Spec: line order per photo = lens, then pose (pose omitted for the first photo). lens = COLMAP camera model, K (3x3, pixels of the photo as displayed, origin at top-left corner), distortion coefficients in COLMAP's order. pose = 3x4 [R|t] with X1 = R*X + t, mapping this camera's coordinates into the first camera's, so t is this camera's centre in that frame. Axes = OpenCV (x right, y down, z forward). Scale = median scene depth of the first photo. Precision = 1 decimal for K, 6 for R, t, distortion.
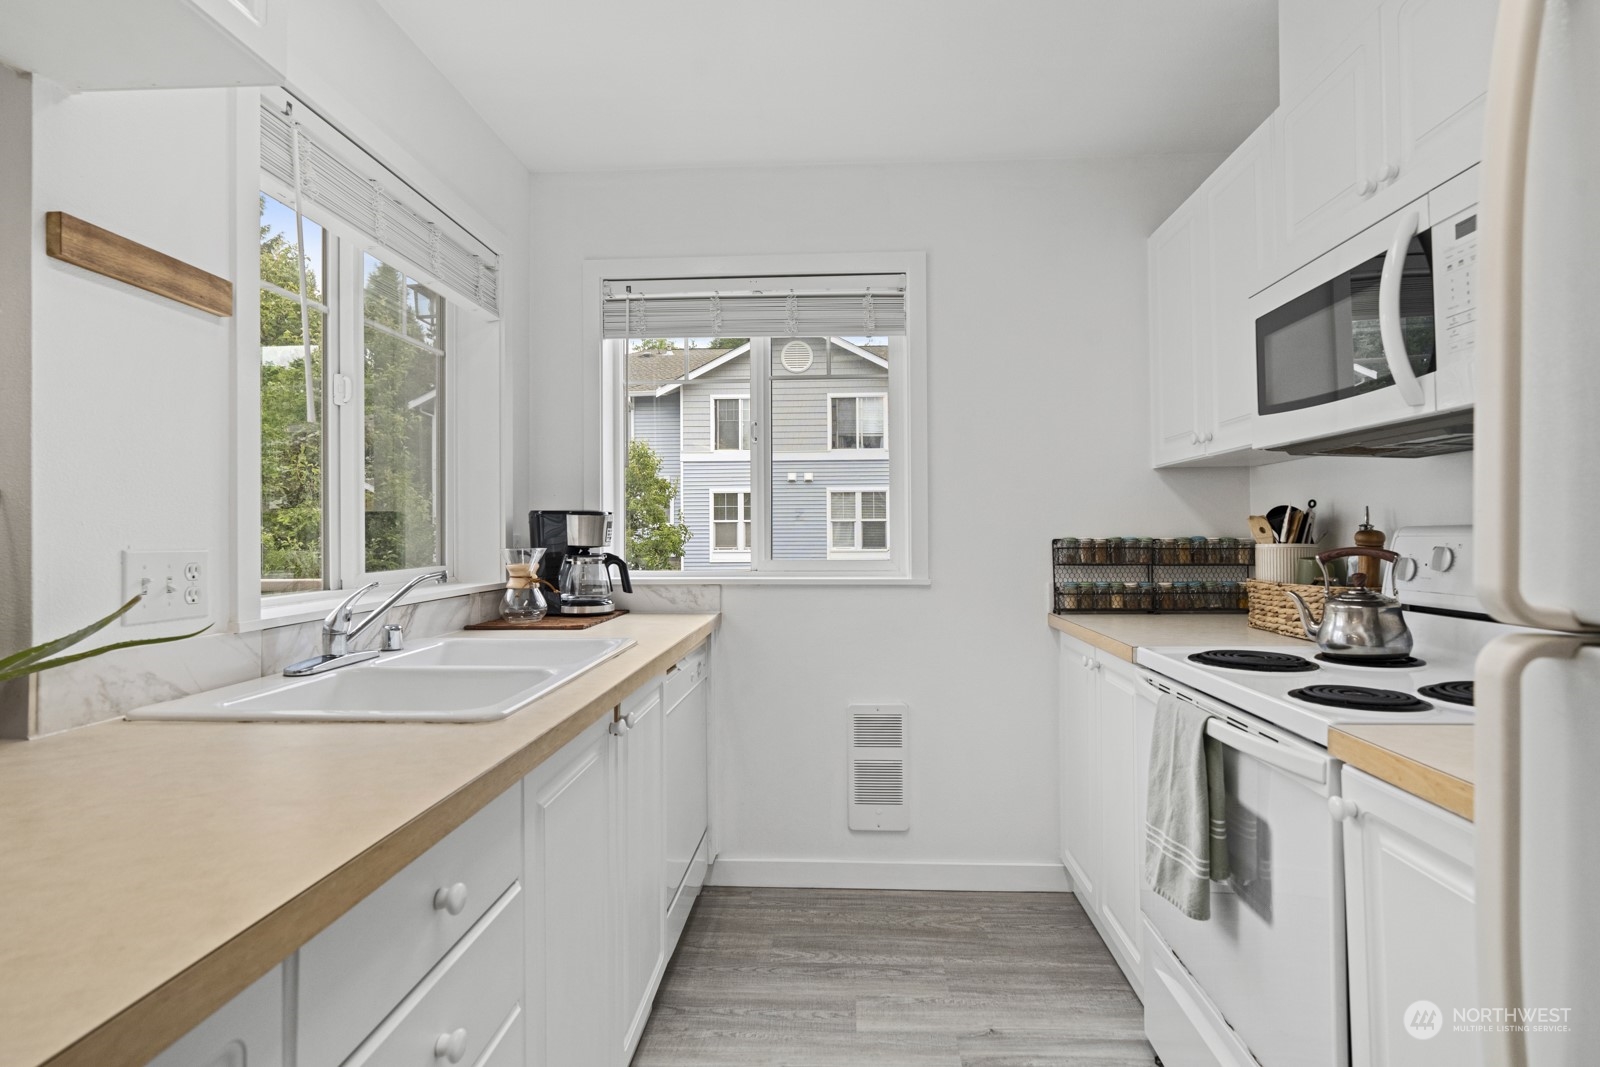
lens RADIAL K [[799.9, 0, 804.6], [0, 799.9, 531.1], [0, 0, 1]] dist [0.000374, -0.000548]
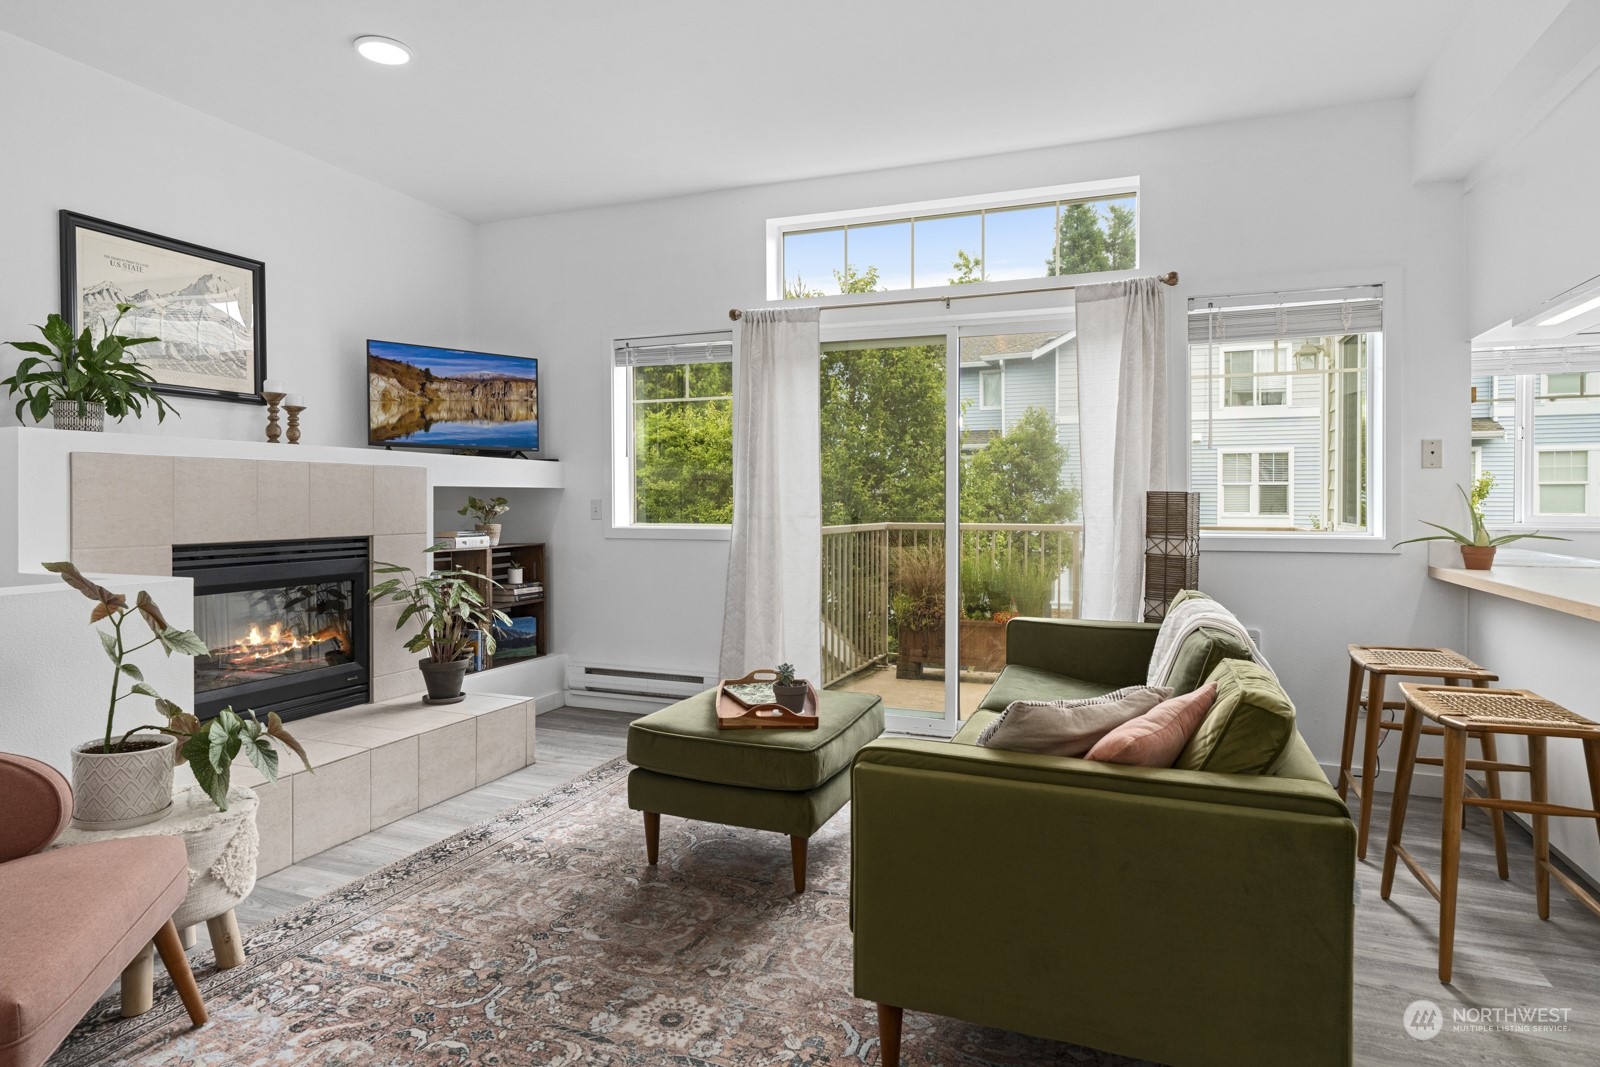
lens RADIAL K [[884.6, 0, 803.9], [0, 884.6, 510.8], [0, 0, 1]] dist [-0.001101, 0.000921]
pose [[0.949167, 0.010084, -0.314612, -0.916739], [-0.004094, 0.999798, 0.019693, -0.001926], [0.314747, -0.017404, 0.949016, -1.161849]]
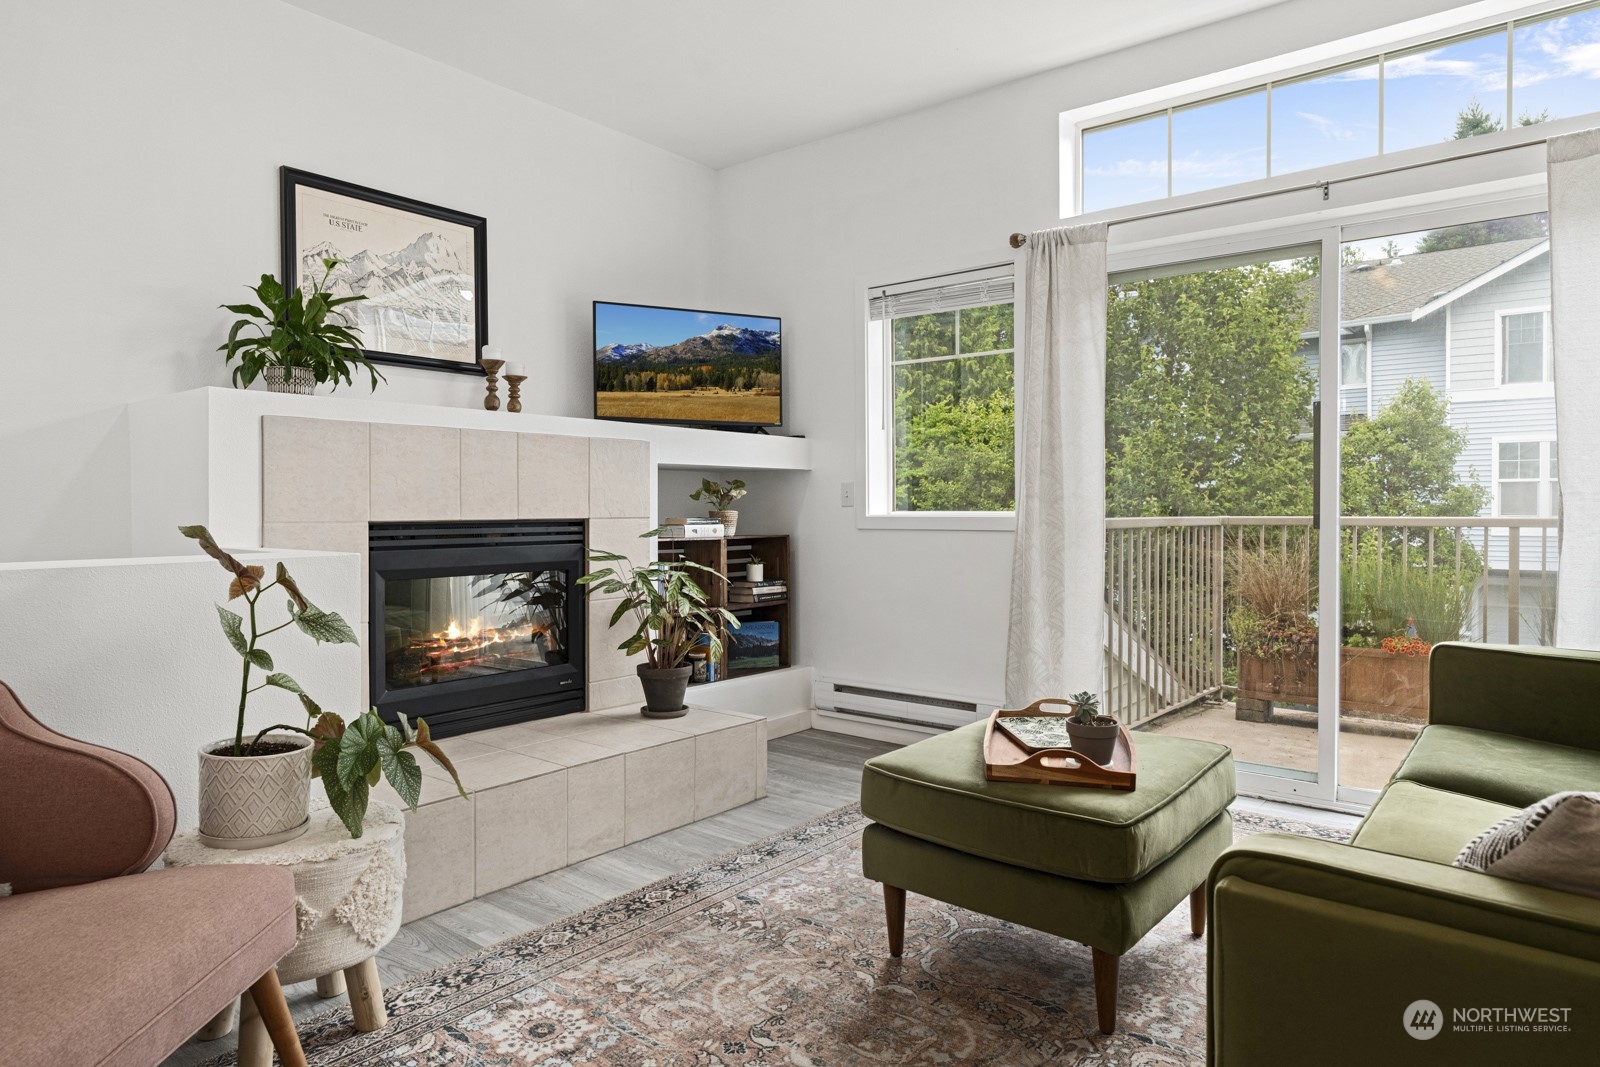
lens RADIAL K [[962.5, 0, 803.9], [0, 962.5, 521.1], [0, 0, 1]] dist [-0.003225, 0.002441]
pose [[0.811745, 0.012101, -0.583886, -0.996830], [0.001030, 0.999754, 0.022152, 0.043838], [0.584010, -0.018584, 0.811533, -0.940189]]
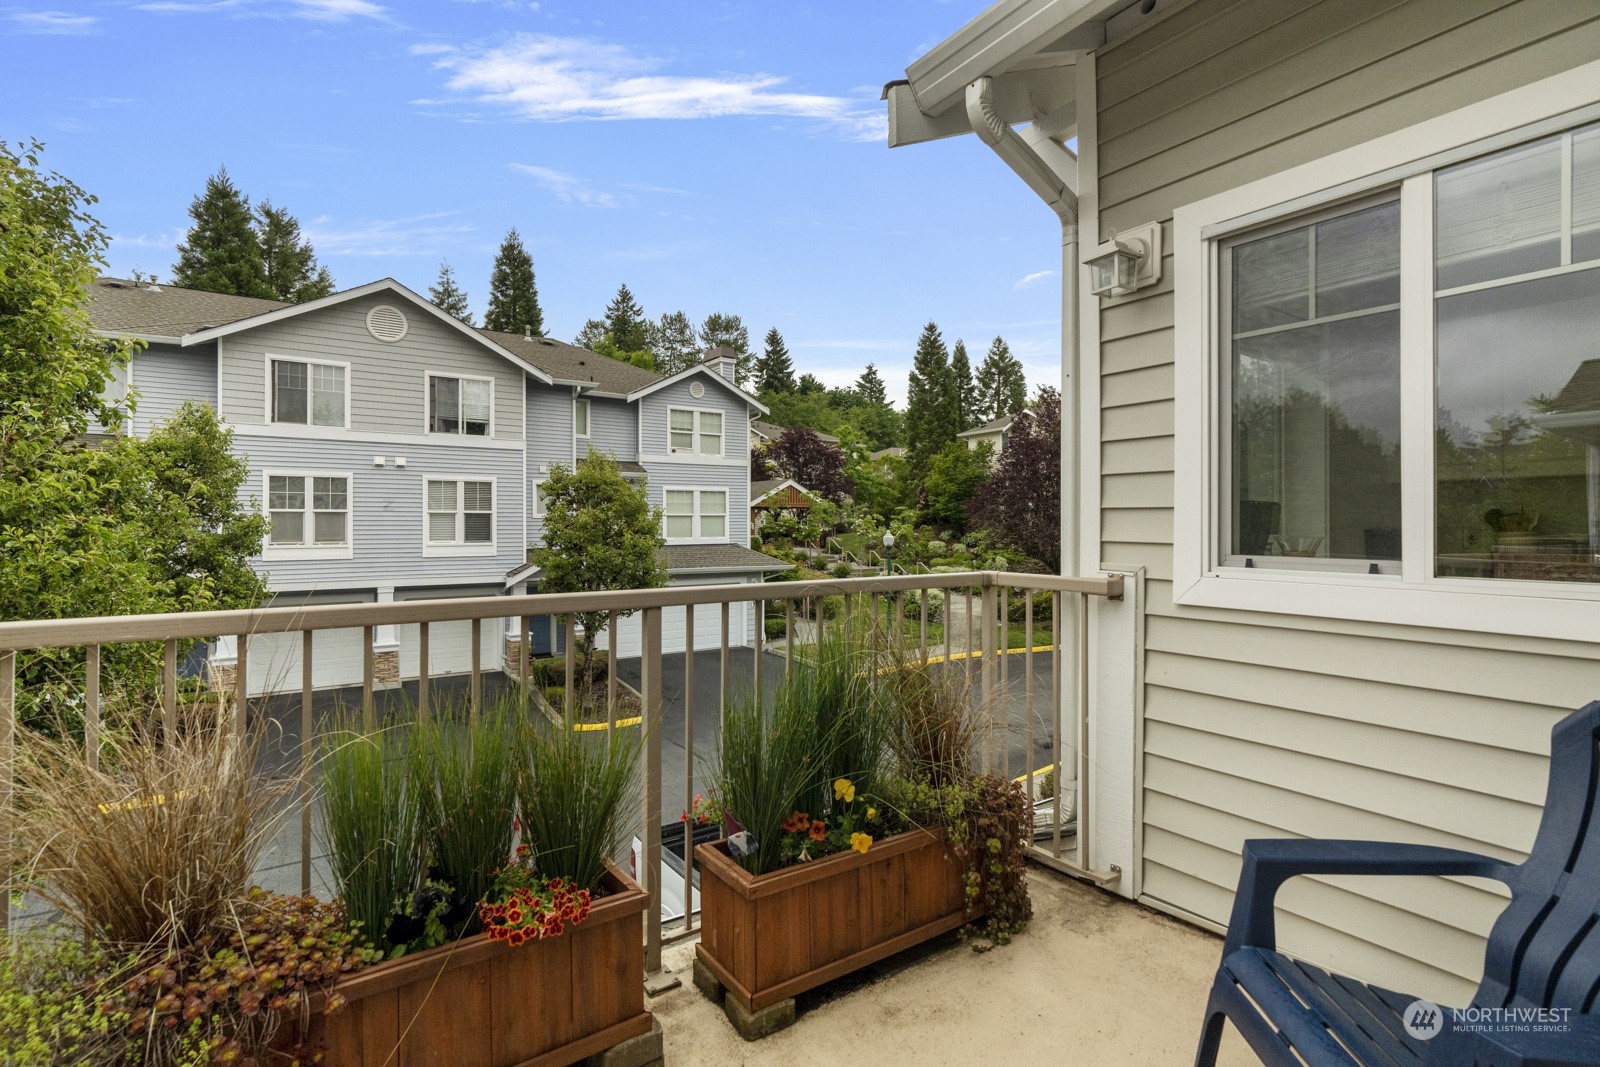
lens RADIAL K [[758.3, 0, 802.0], [0, 758.3, 522.1], [0, 0, 1]] dist [-0.001506, -0.000095]
pose [[0.793031, 0.007789, 0.609131, -1.331432], [-0.005435, 0.999969, -0.005710, 0.010983], [-0.609157, 0.001218, 0.793049, 0.564675]]
